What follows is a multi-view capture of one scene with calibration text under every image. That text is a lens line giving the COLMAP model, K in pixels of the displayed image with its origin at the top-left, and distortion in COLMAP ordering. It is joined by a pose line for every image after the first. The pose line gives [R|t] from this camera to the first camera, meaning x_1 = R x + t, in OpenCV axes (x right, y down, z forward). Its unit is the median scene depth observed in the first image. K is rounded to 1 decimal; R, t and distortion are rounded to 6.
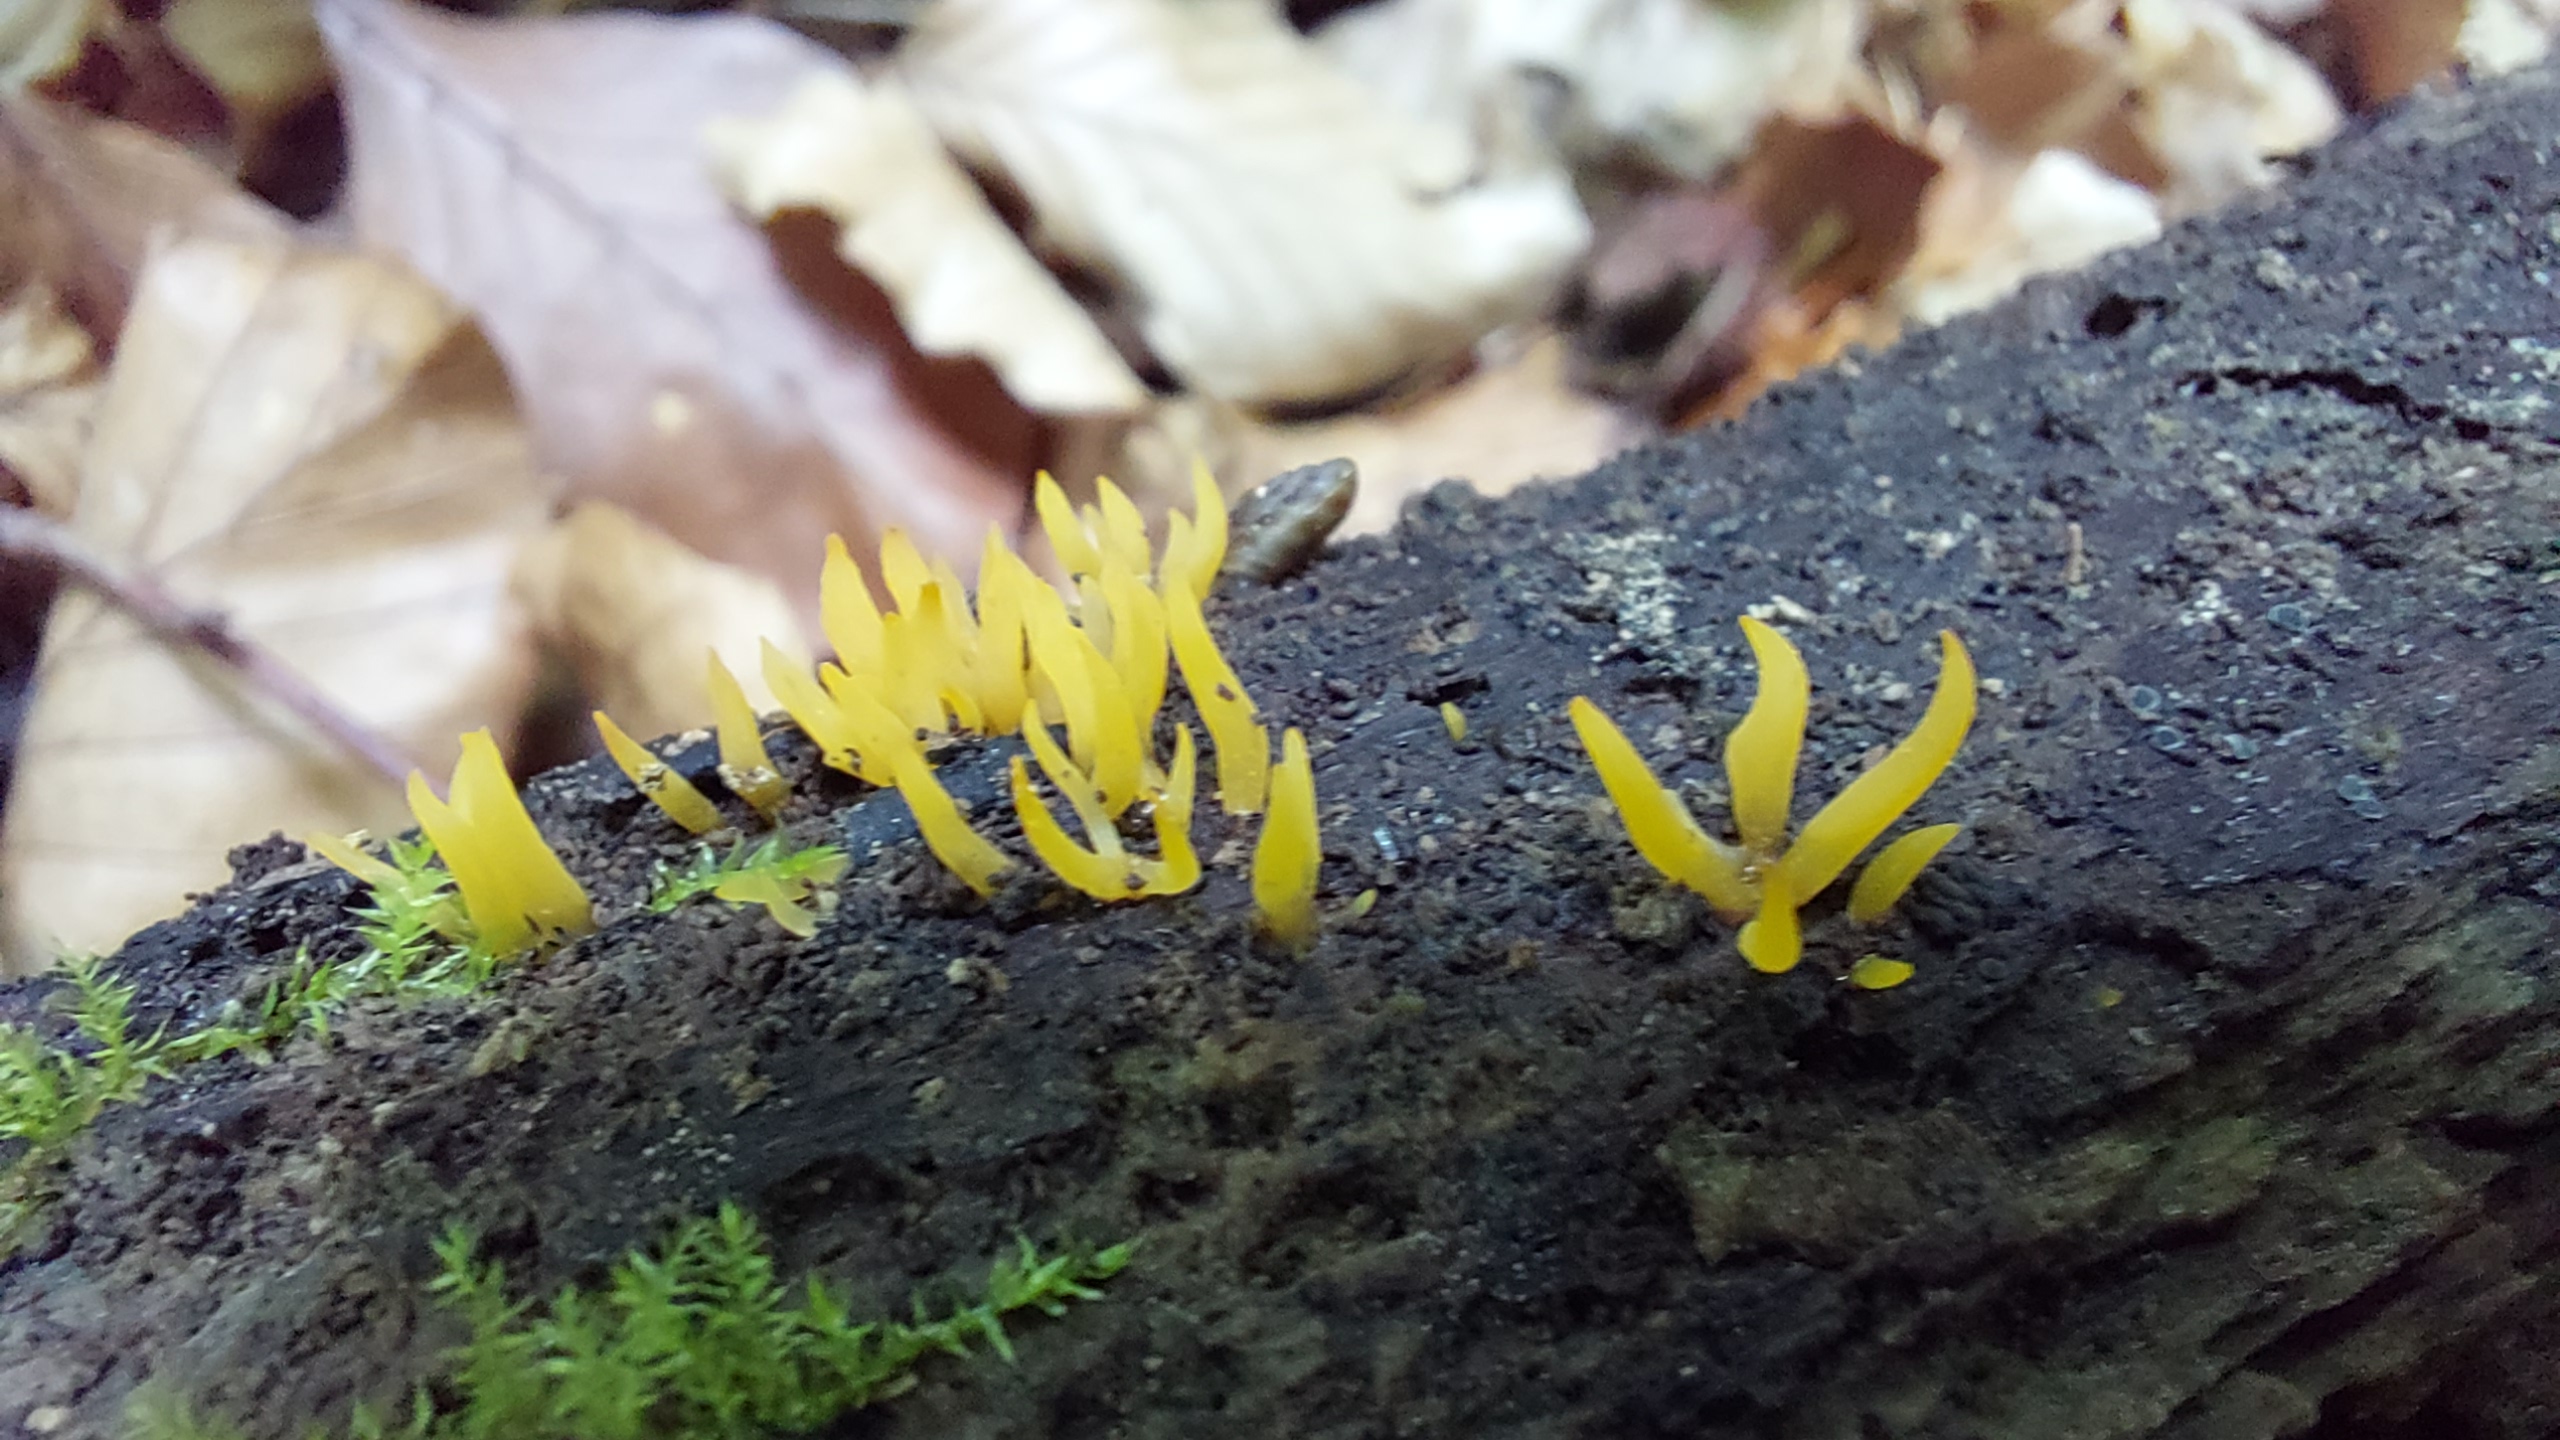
lens RADIAL K [[1966.4, 0, 1267.9], [0, 1966.4, 713.0], [0, 0, 1]] dist [-0.150804, 0.257799]
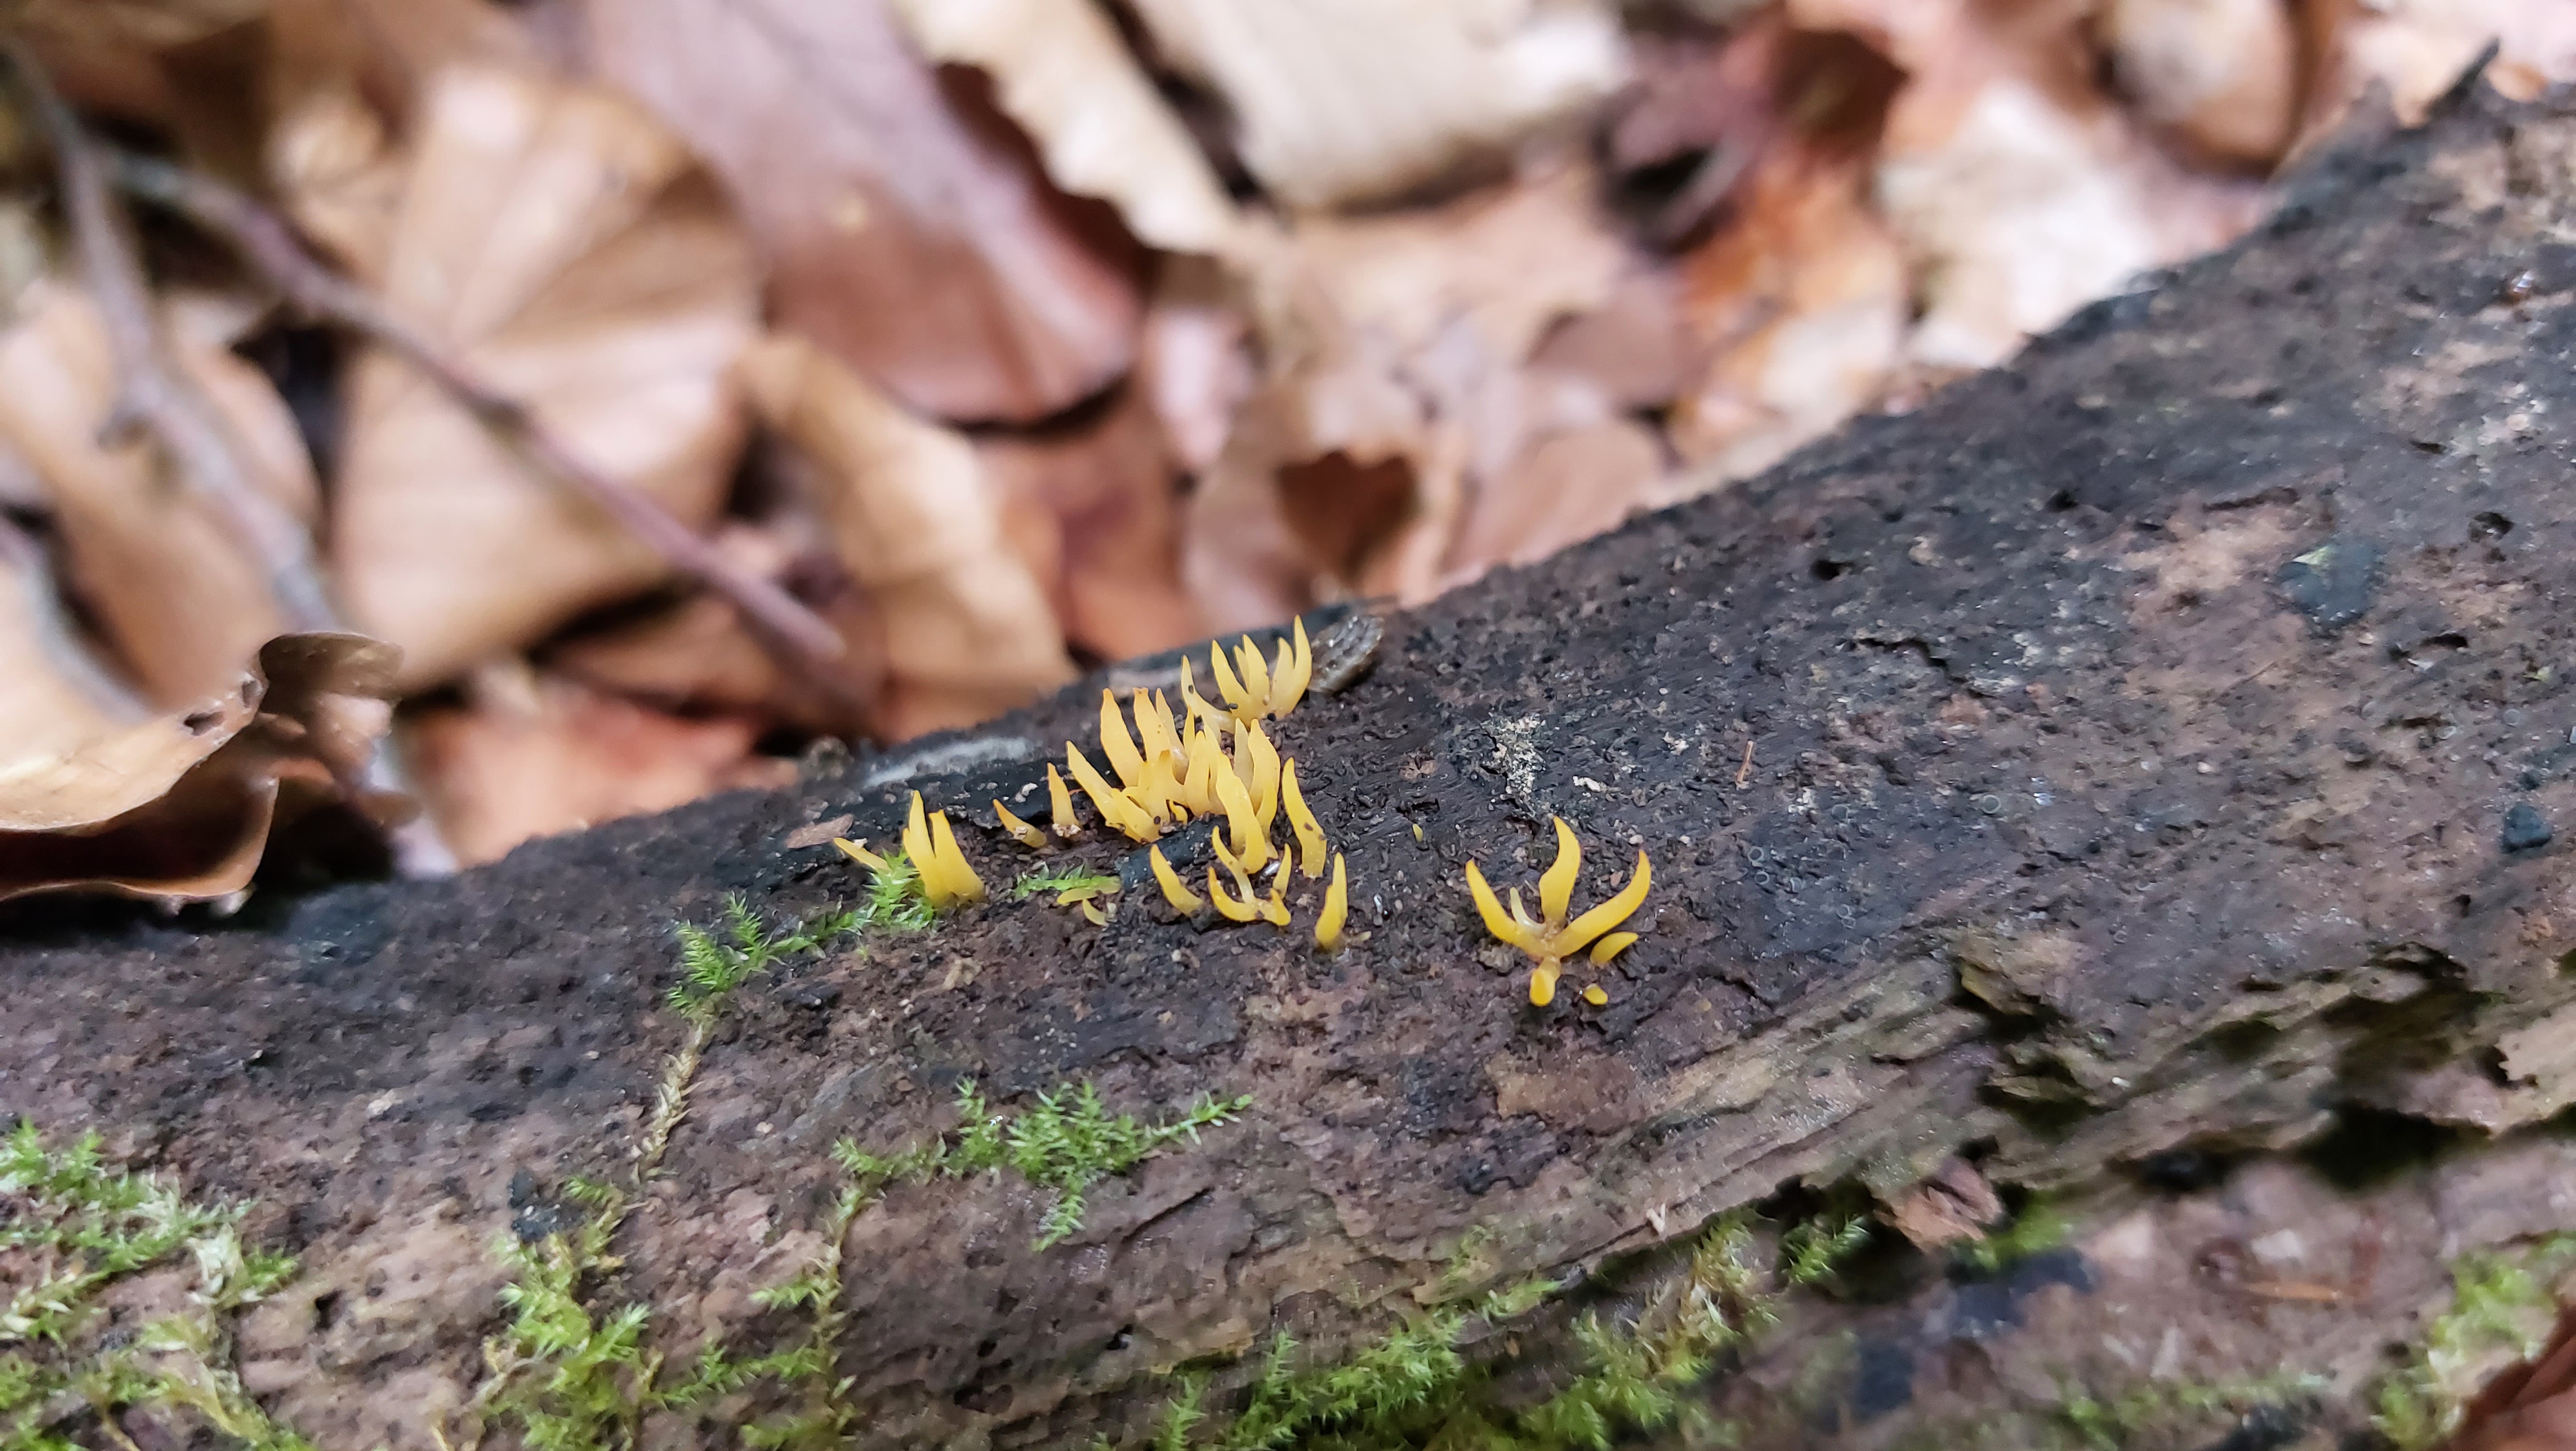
lens RADIAL K [[1805.9, 0, 1340.5], [0, 1805.9, 725.1], [0, 0, 1]] dist [0.006107, -0.000343]
pose [[0.996864, 0.072719, 0.031206, -0.056513], [-0.077920, 0.970796, 0.226899, -0.566497], [-0.013795, -0.228619, 0.973418, -0.863708]]
